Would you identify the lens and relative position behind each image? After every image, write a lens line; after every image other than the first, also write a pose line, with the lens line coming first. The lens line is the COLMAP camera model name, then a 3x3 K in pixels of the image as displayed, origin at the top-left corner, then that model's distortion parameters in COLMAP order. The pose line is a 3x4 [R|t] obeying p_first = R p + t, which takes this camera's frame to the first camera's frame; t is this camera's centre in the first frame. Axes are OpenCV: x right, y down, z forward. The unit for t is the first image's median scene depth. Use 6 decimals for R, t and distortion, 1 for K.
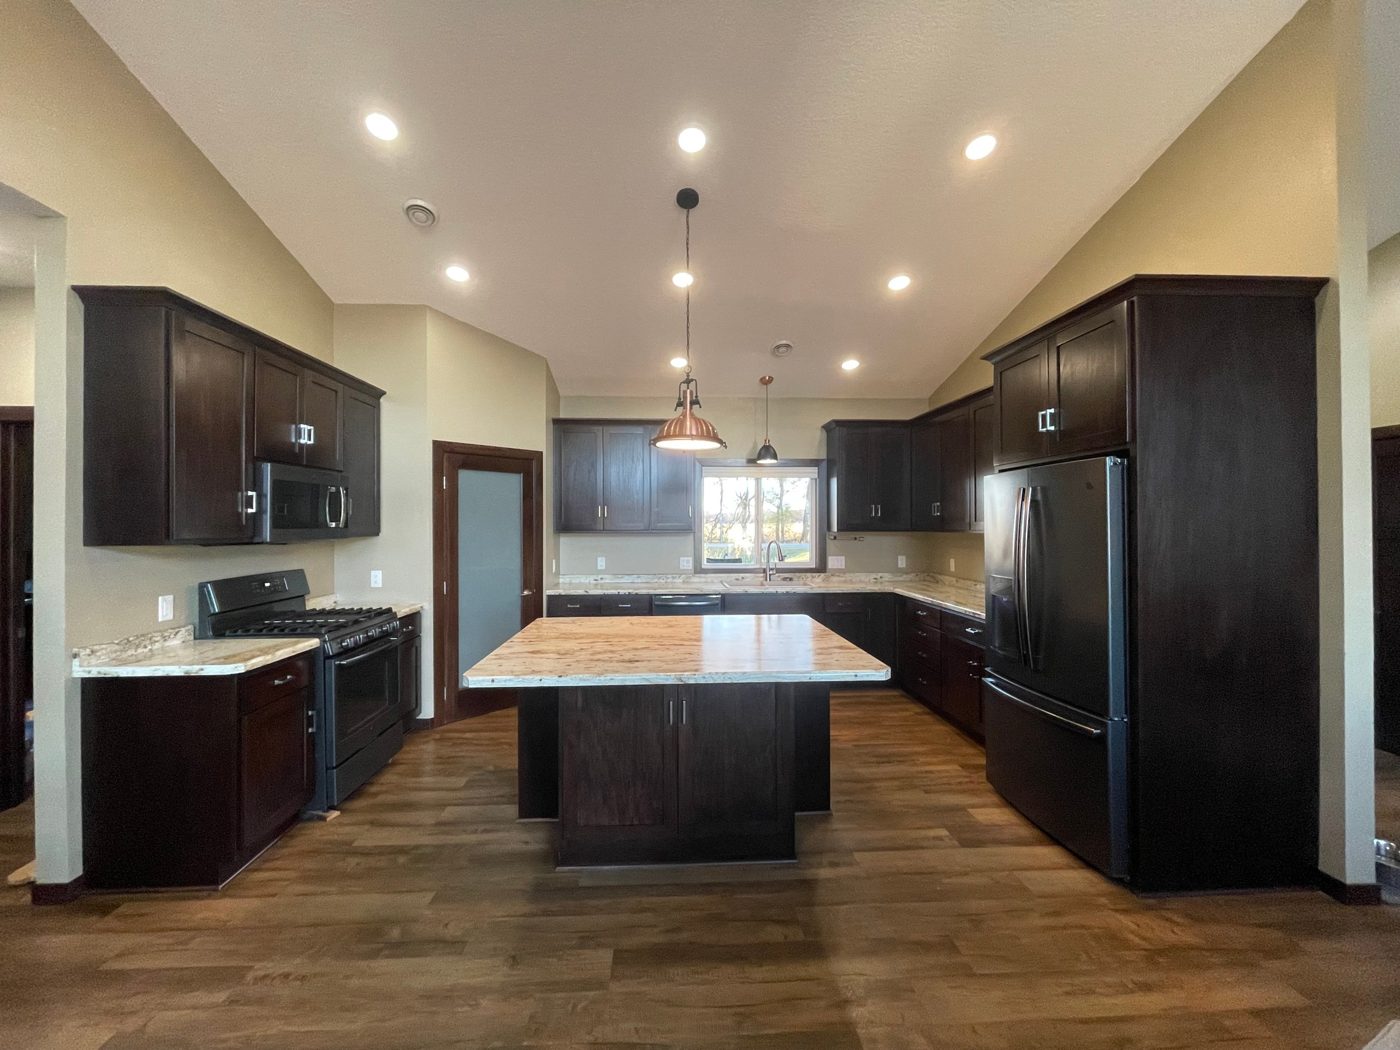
lens RADIAL K [[558.9, 0, 700.0], [0, 558.9, 525.0], [0, 0, 1]] dist [0.000041, -0.000347]
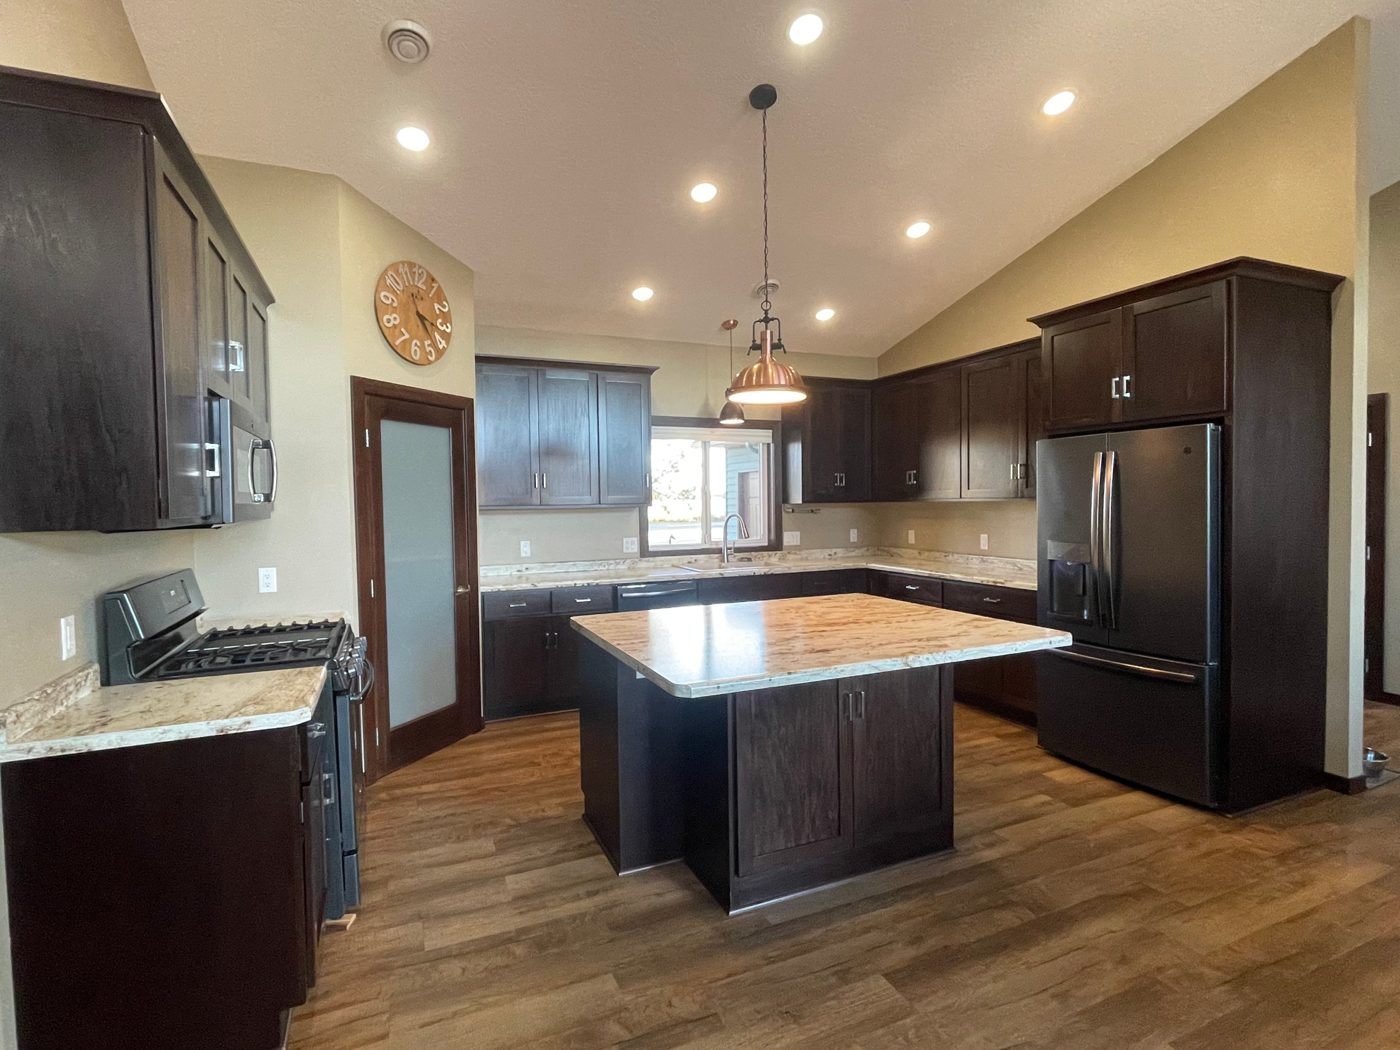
lens RADIAL K [[681.4, 0, 696.5], [0, 681.4, 524.4], [0, 0, 1]] dist [0.000093, -0.000027]
pose [[0.937849, -0.024156, 0.346201, -0.485934], [0.013126, 0.999330, 0.034170, 0.010607], [-0.346794, -0.027502, 0.937538, 0.076224]]
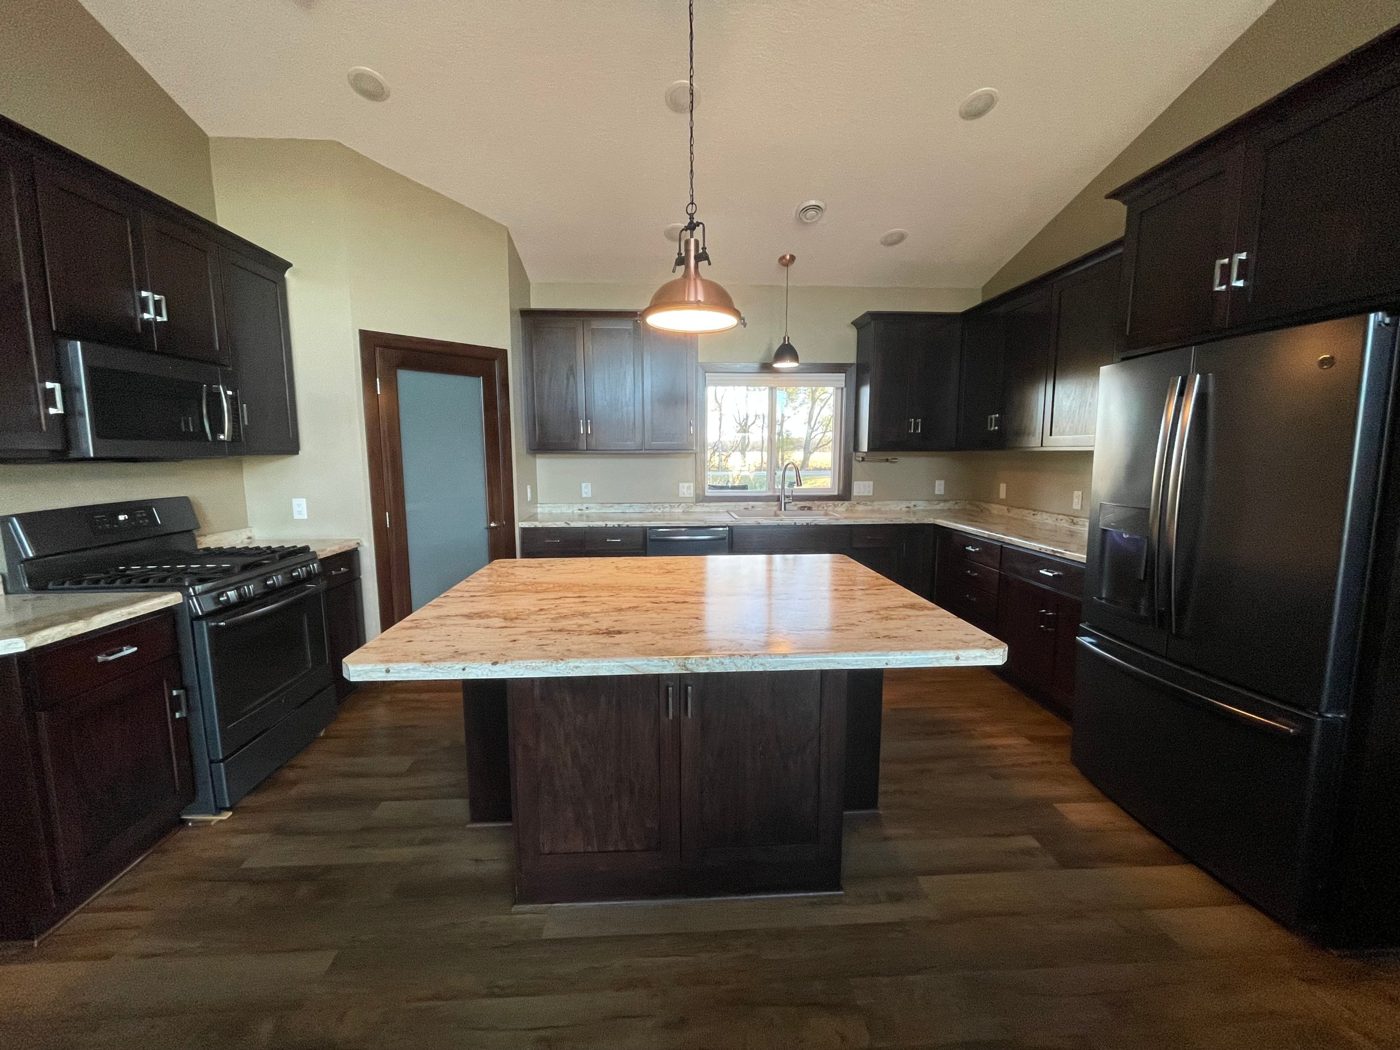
lens RADIAL K [[561.1, 0, 700.0], [0, 561.1, 525.0], [0, 0, 1]] dist [-0.000226, -0.000134]
pose [[0.999995, -0.001445, 0.002942, -0.012810], [0.001059, 0.991862, 0.127315, 0.023202], [-0.003102, -0.127312, 0.991858, 0.261463]]
